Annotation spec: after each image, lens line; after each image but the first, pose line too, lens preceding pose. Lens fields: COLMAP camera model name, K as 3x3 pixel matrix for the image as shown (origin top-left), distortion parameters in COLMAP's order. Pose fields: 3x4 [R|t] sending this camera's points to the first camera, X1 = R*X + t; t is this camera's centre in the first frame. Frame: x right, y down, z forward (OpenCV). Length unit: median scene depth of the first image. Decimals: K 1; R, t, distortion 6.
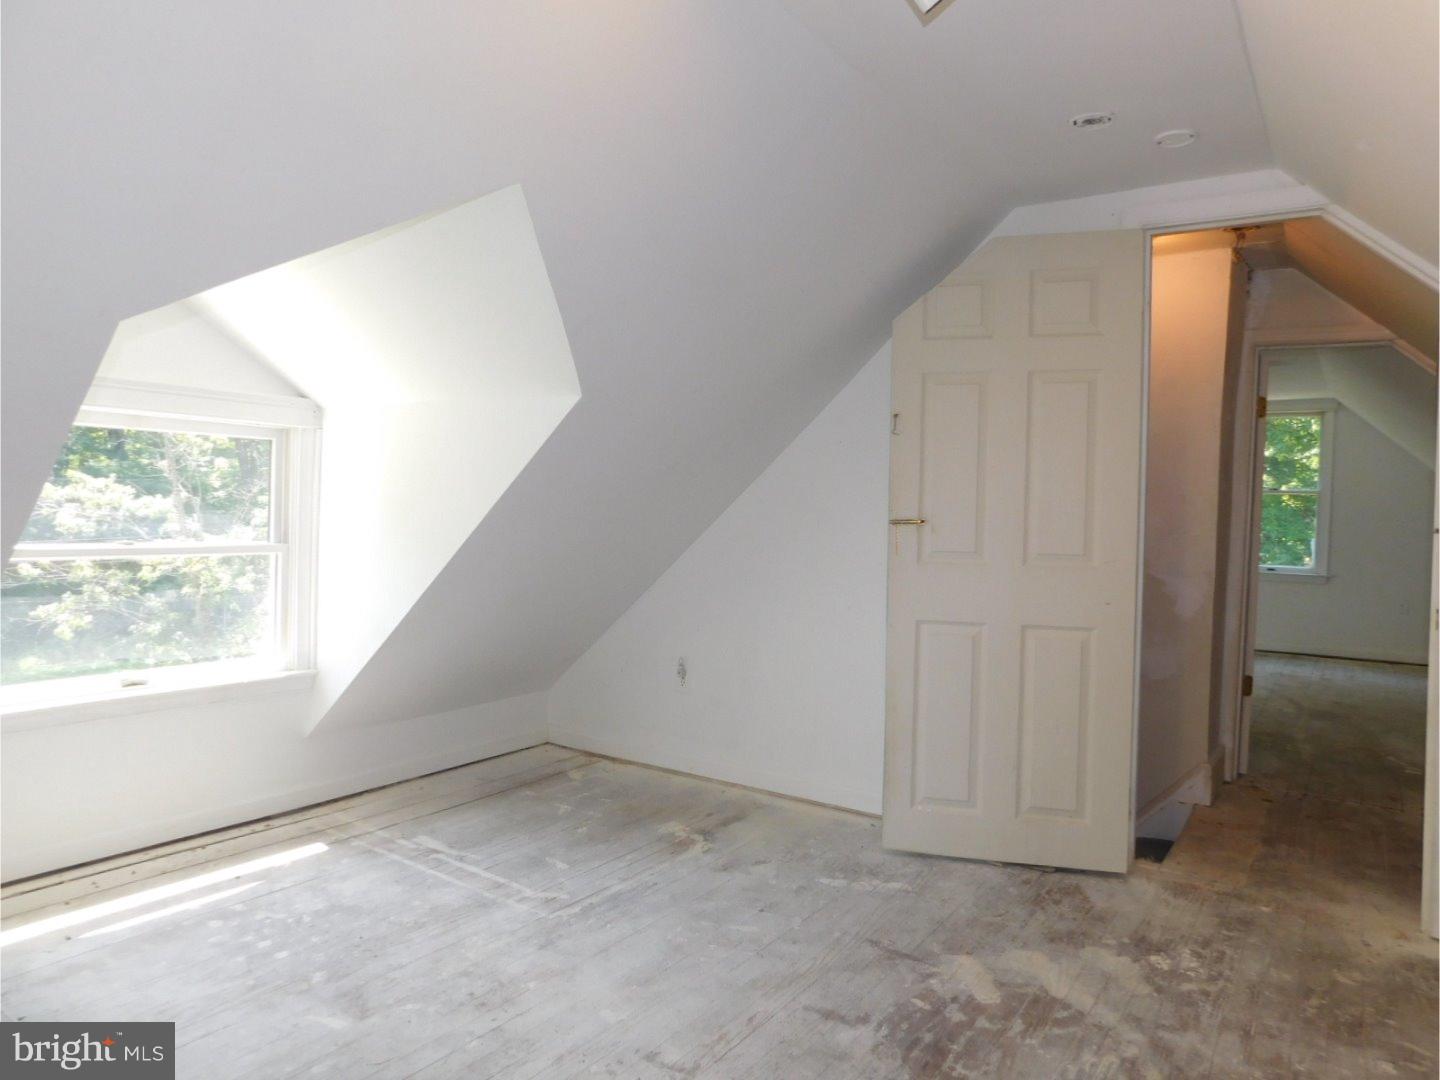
lens RADIAL K [[948.2, 0, 719.3], [0, 948.2, 540.5], [0, 0, 1]] dist [-0.062580, 0.044106]
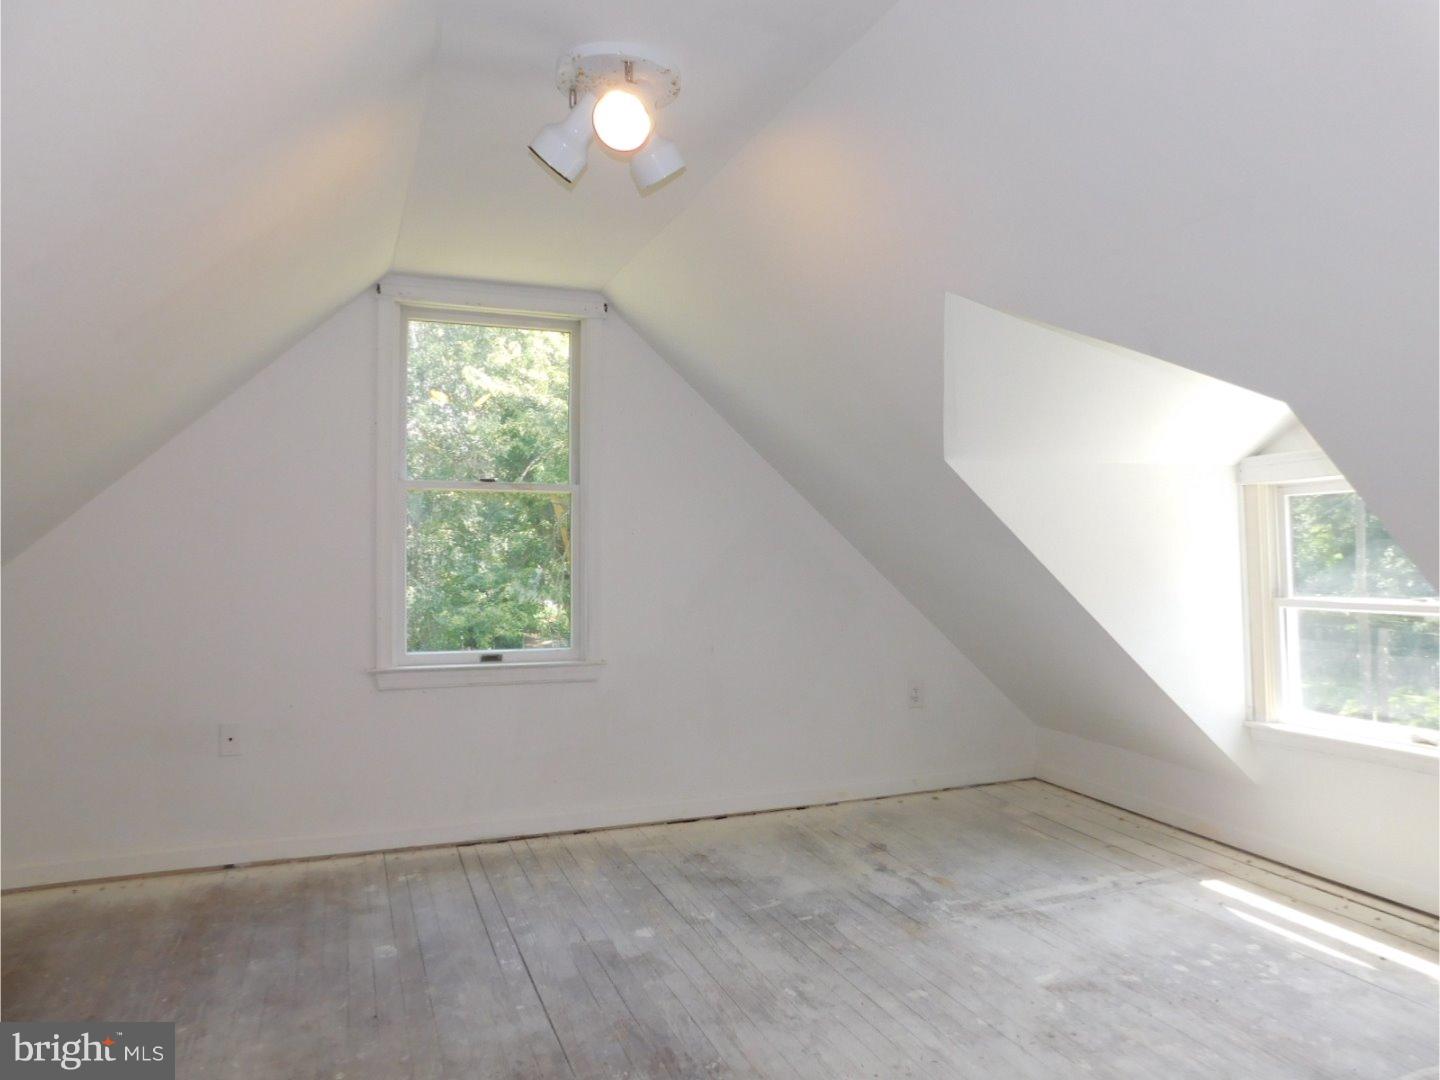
lens RADIAL K [[948.2, 0, 719.7], [0, 948.2, 543.4], [0, 0, 1]] dist [-0.062580, 0.044106]
pose [[-0.552899, -0.031880, -0.832638, 0.722209], [-0.033134, 0.999319, -0.016260, -0.013932], [0.832589, 0.018599, -0.553579, 1.106224]]
